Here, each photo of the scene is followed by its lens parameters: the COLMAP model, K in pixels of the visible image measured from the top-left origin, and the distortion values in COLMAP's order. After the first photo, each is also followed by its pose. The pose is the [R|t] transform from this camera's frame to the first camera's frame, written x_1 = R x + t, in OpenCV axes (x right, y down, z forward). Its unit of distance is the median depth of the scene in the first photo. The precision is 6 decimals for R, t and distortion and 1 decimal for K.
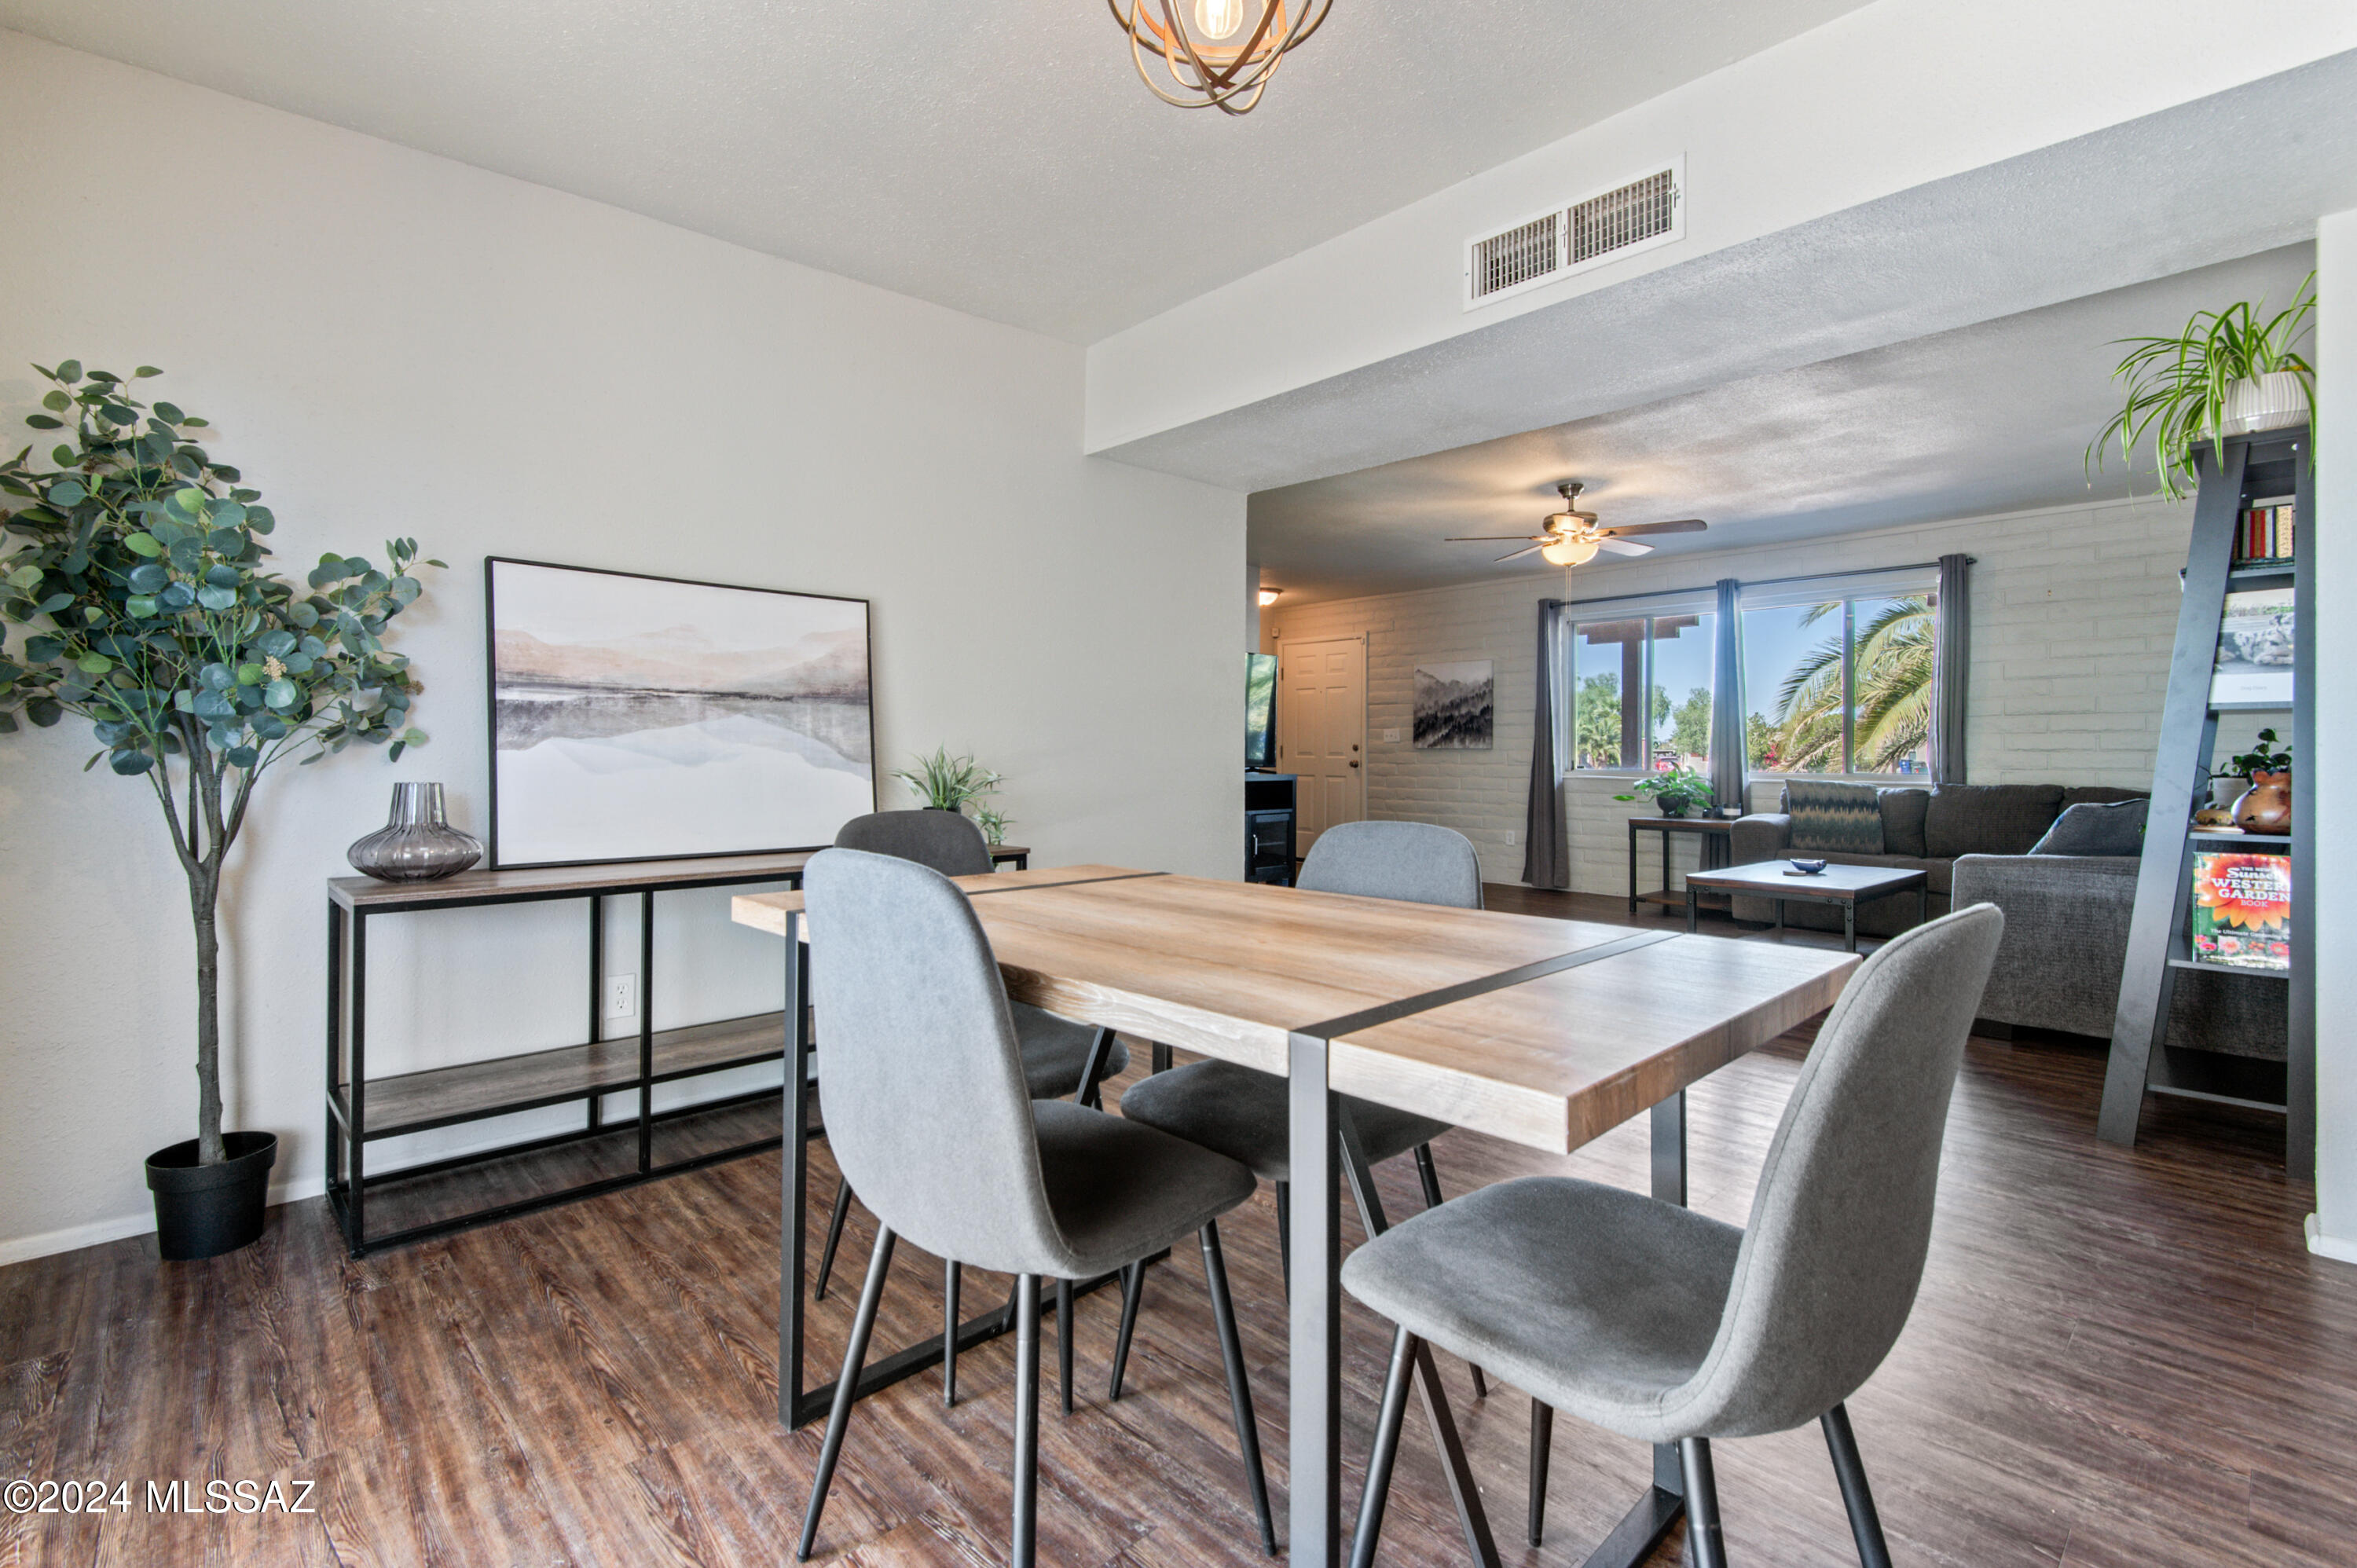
lens RADIAL K [[1049.5, 0, 1145.3], [0, 1049.5, 750.6], [0, 0, 1]] dist [-0.000803, -0.000256]
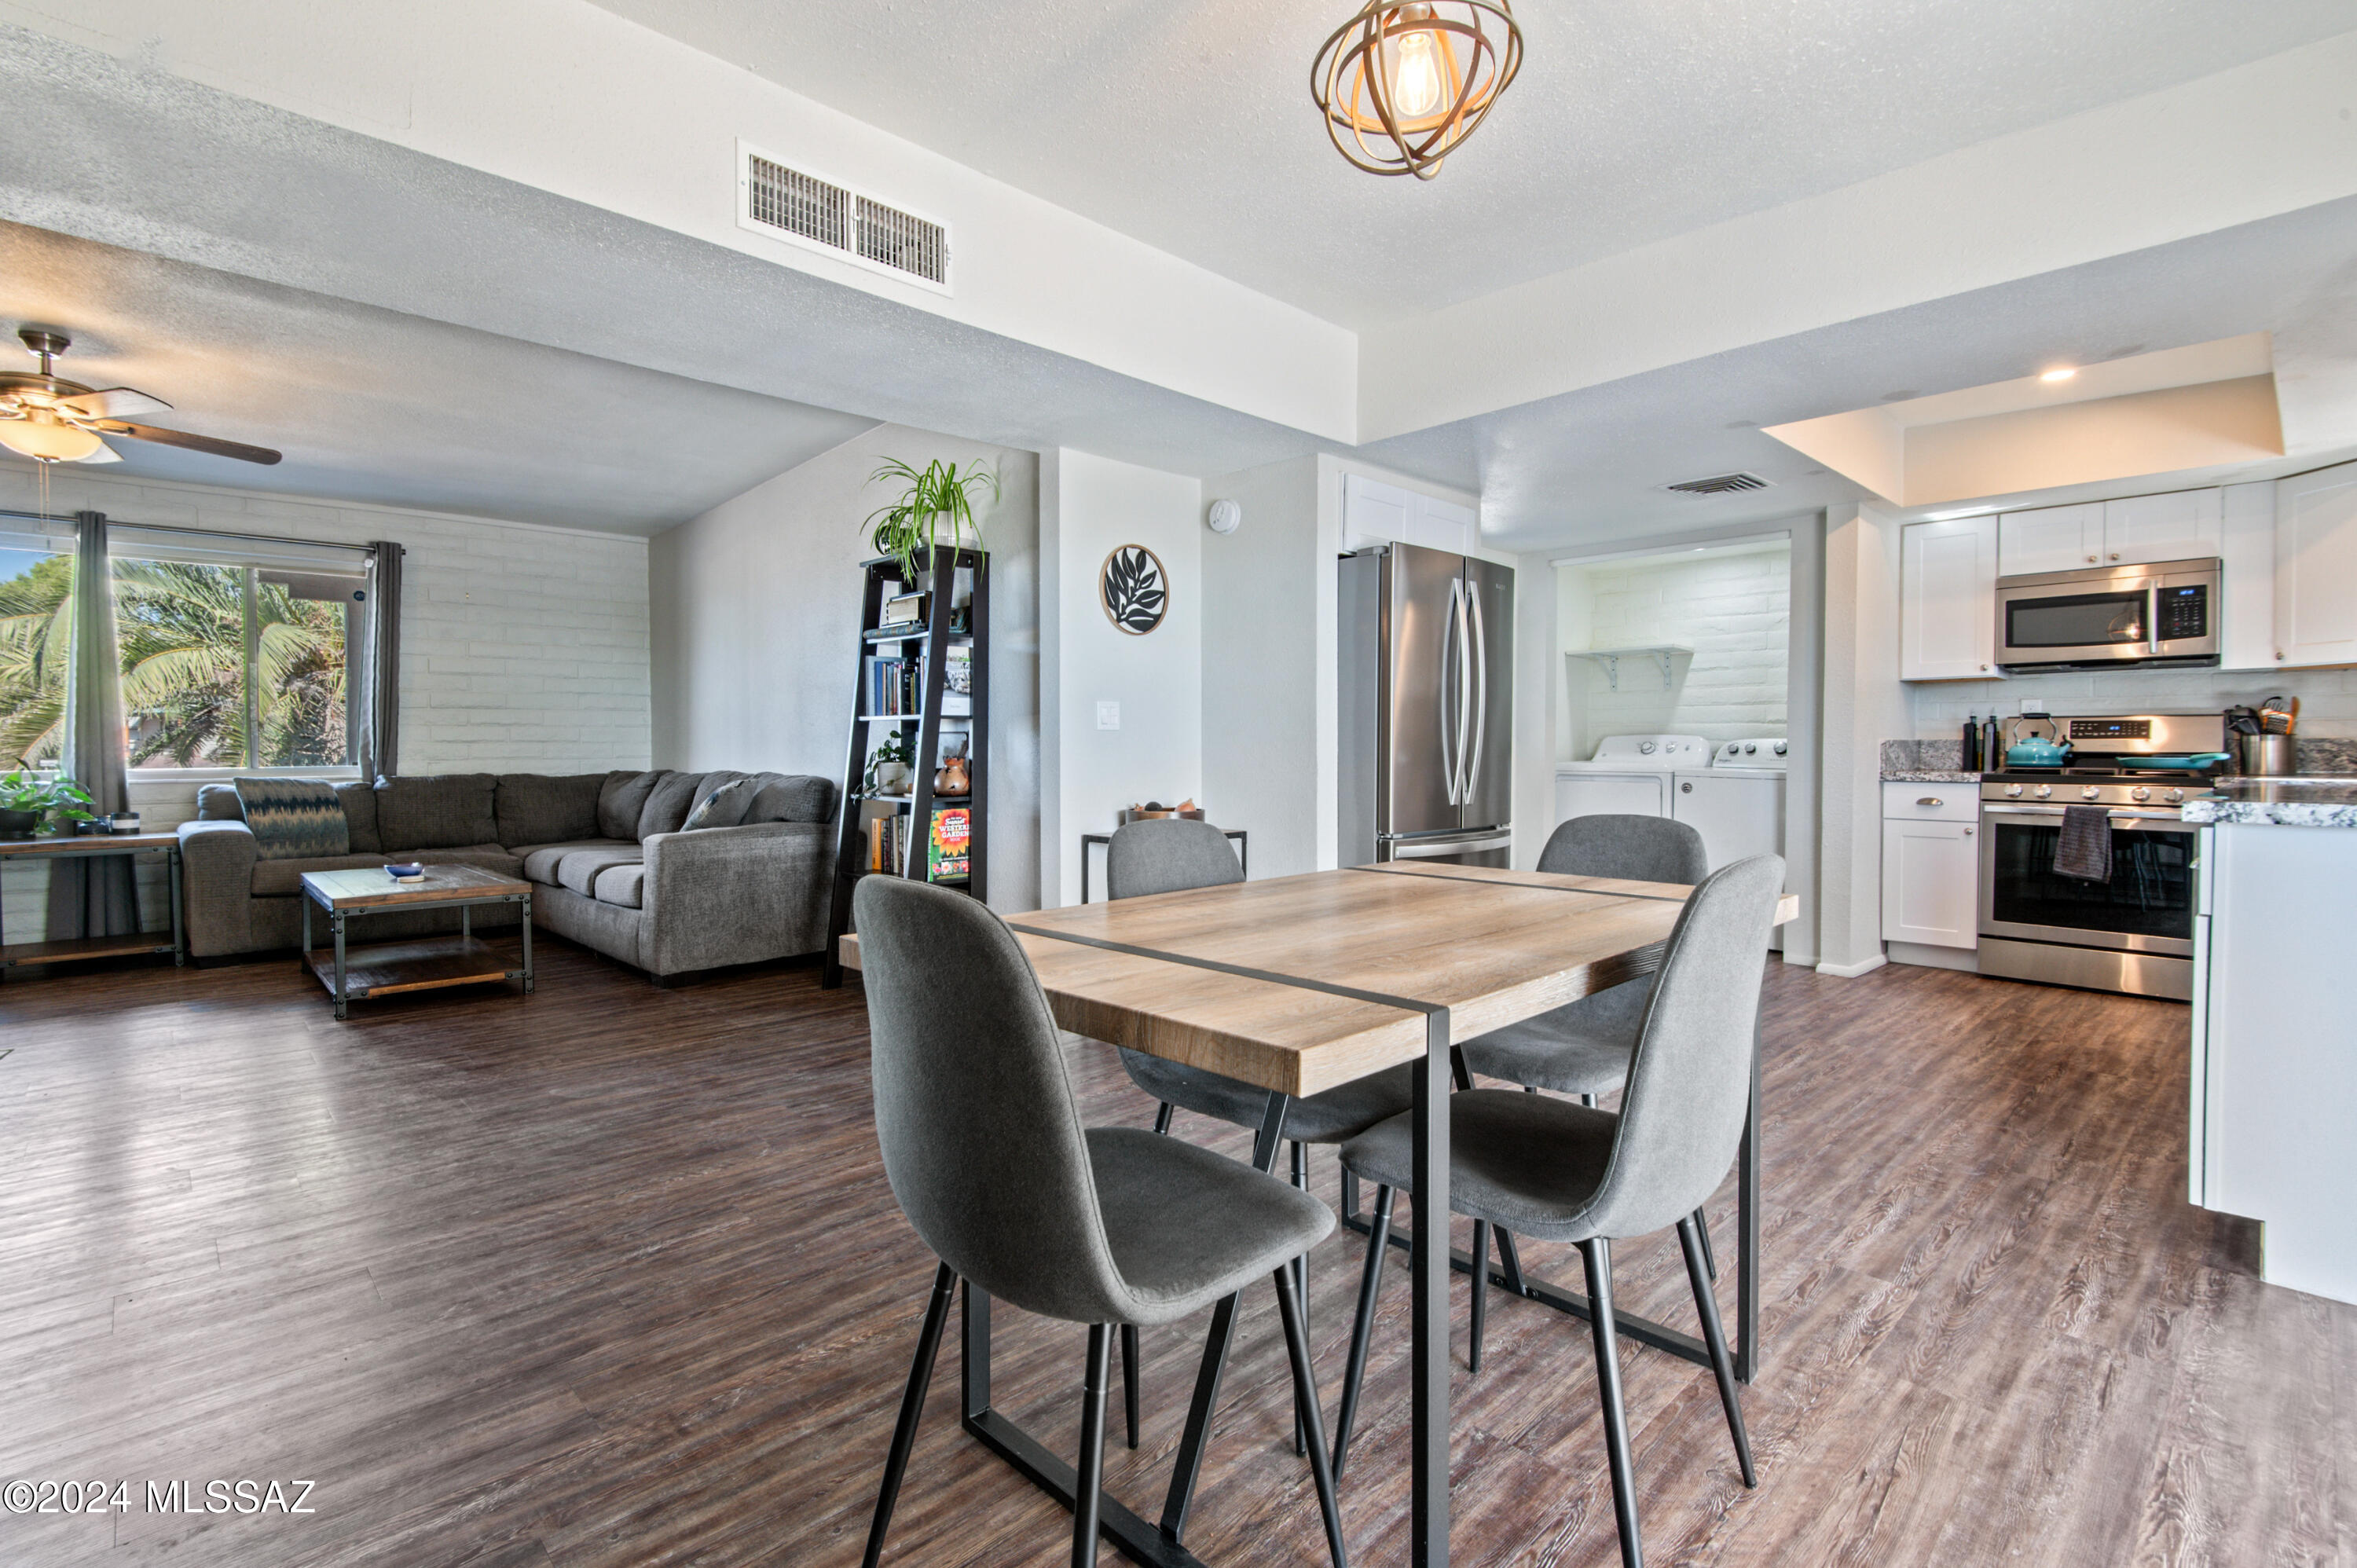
lens RADIAL K [[1085.7, 0, 1163.1], [0, 1085.7, 773.3], [0, 0, 1]] dist [-0.013563, 0.000367]
pose [[-0.020917, -0.031728, 0.999278, -0.457597], [-0.001586, 0.999496, 0.031702, -0.007420], [-0.999780, -0.000922, -0.020956, 0.536108]]
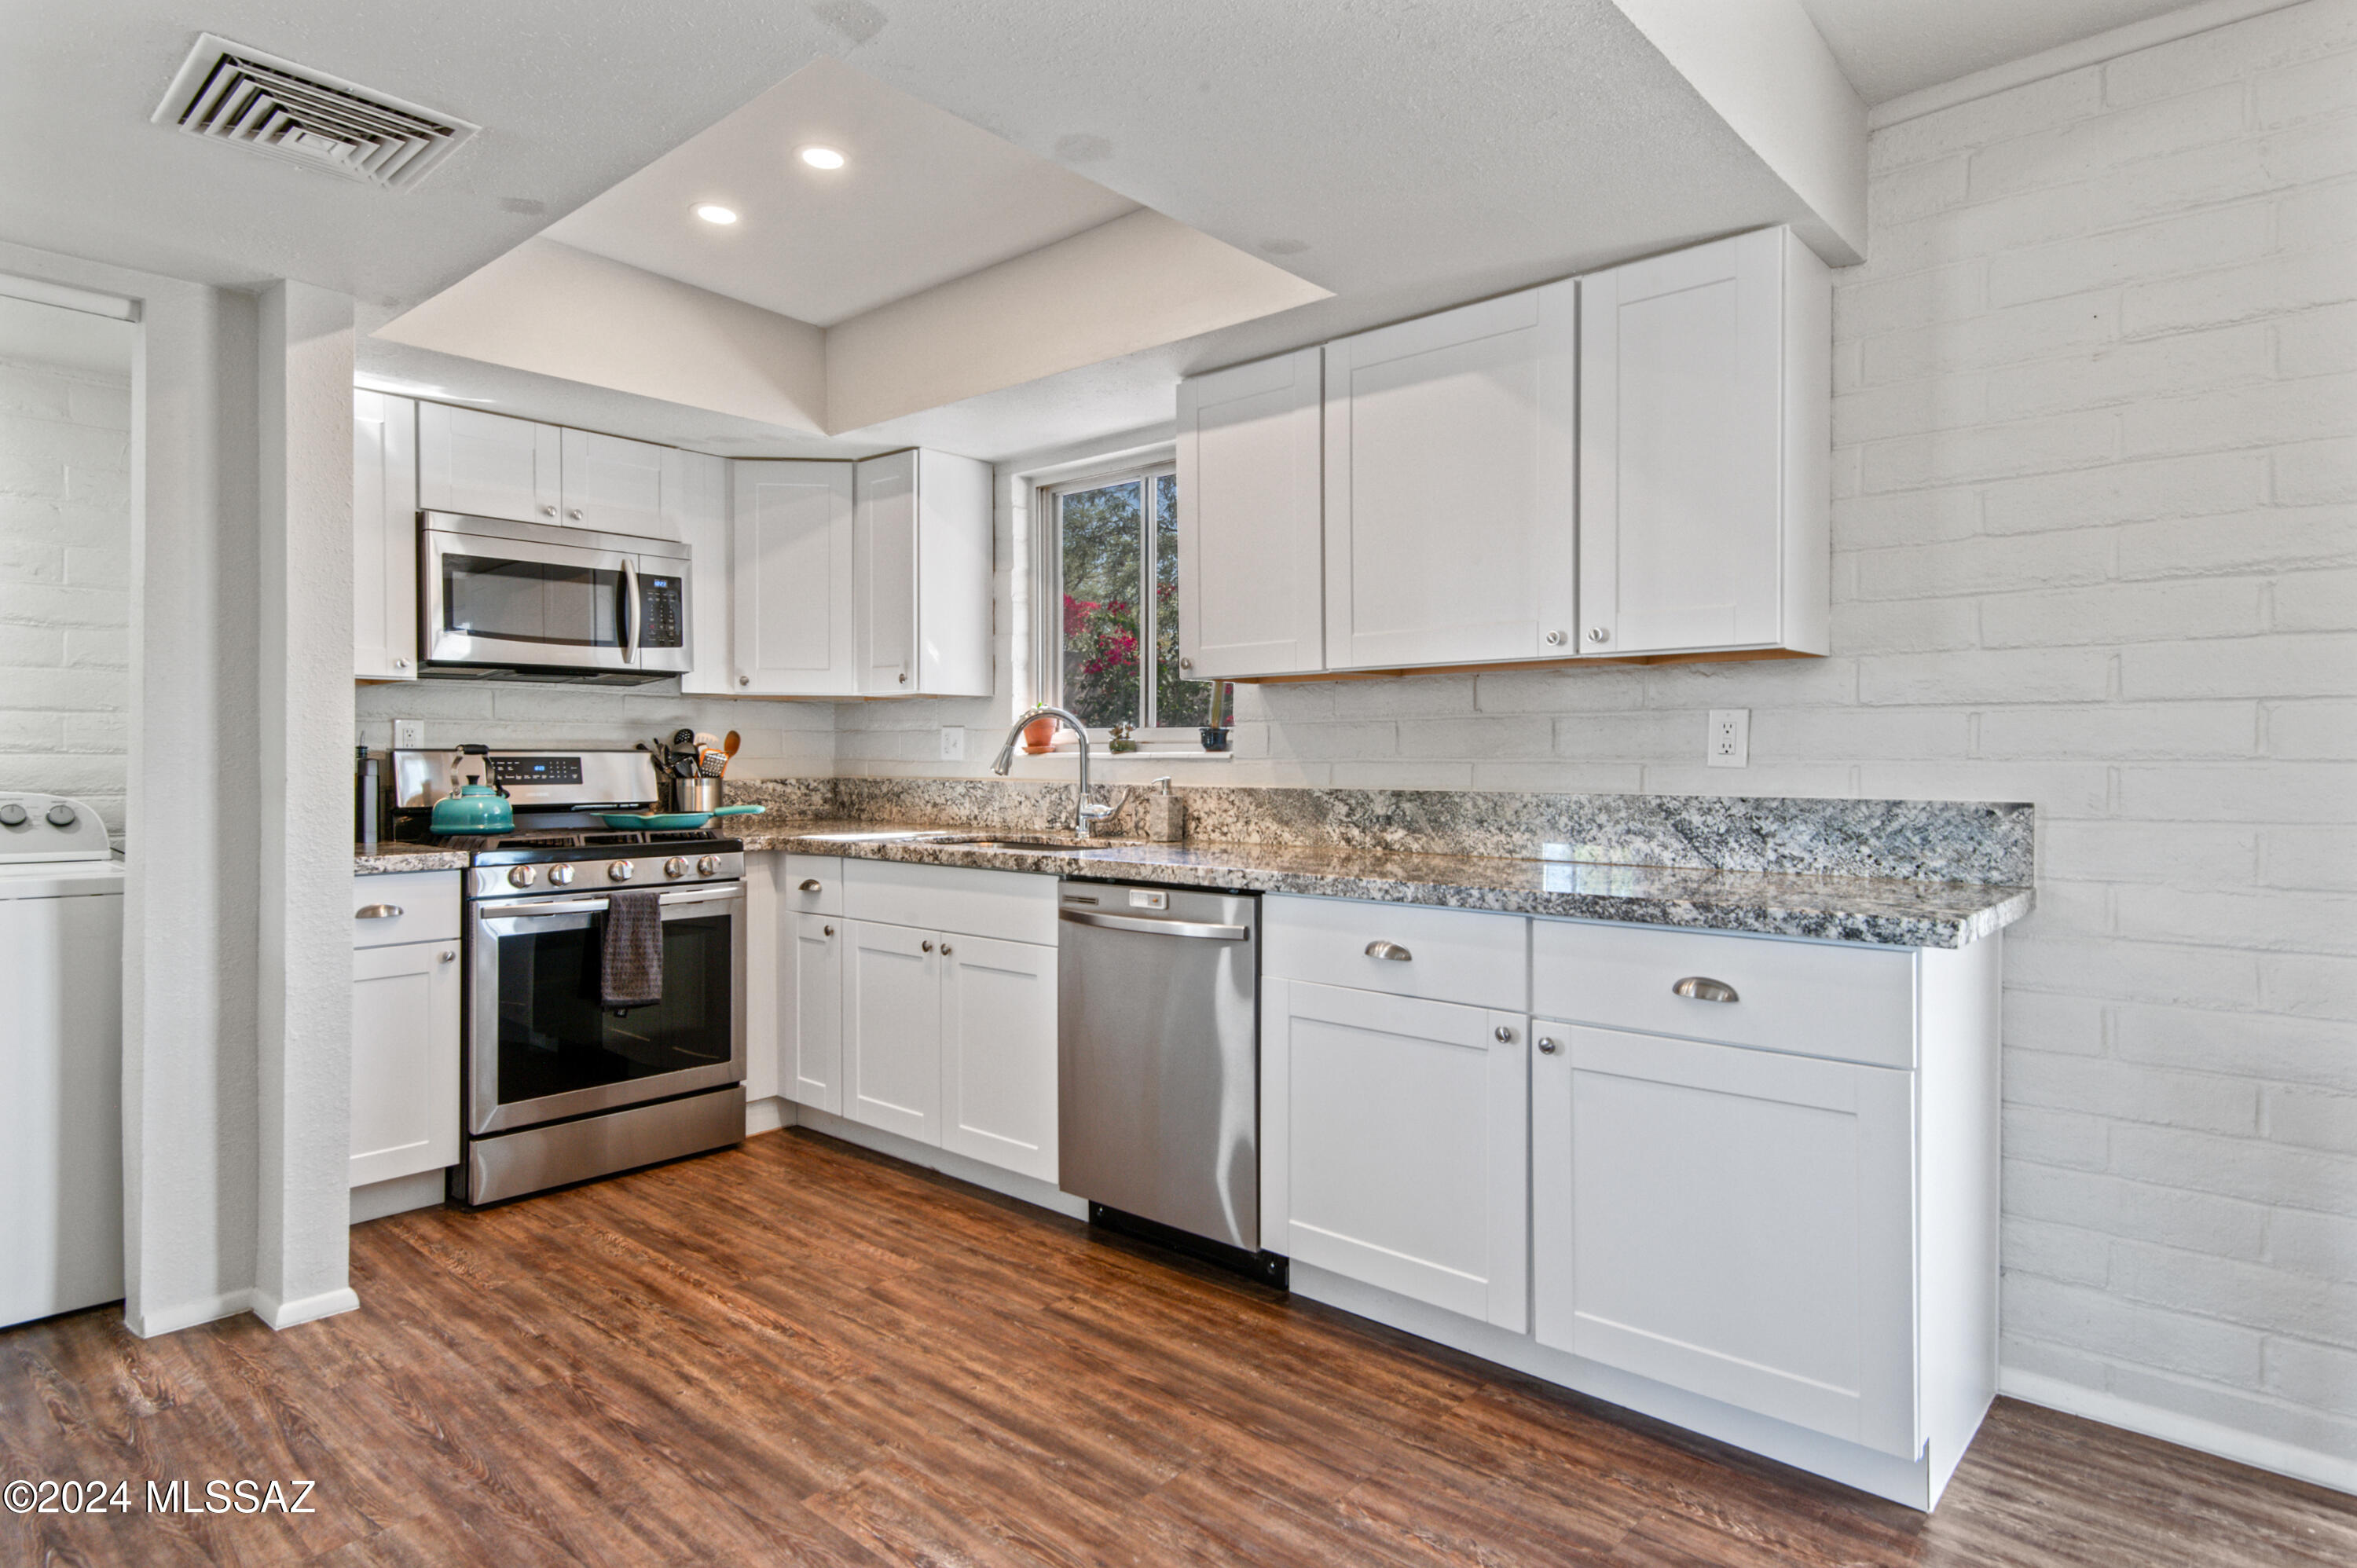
lens RADIAL K [[1345.4, 0, 1134.9], [0, 1345.4, 756.9], [0, 0, 1]] dist [0.041830, -0.033734]
pose [[-0.996376, -0.009374, -0.084534, 0.540080], [-0.009355, 0.999956, -0.000618, -0.039240], [0.084537, 0.000175, -0.996420, 0.475392]]
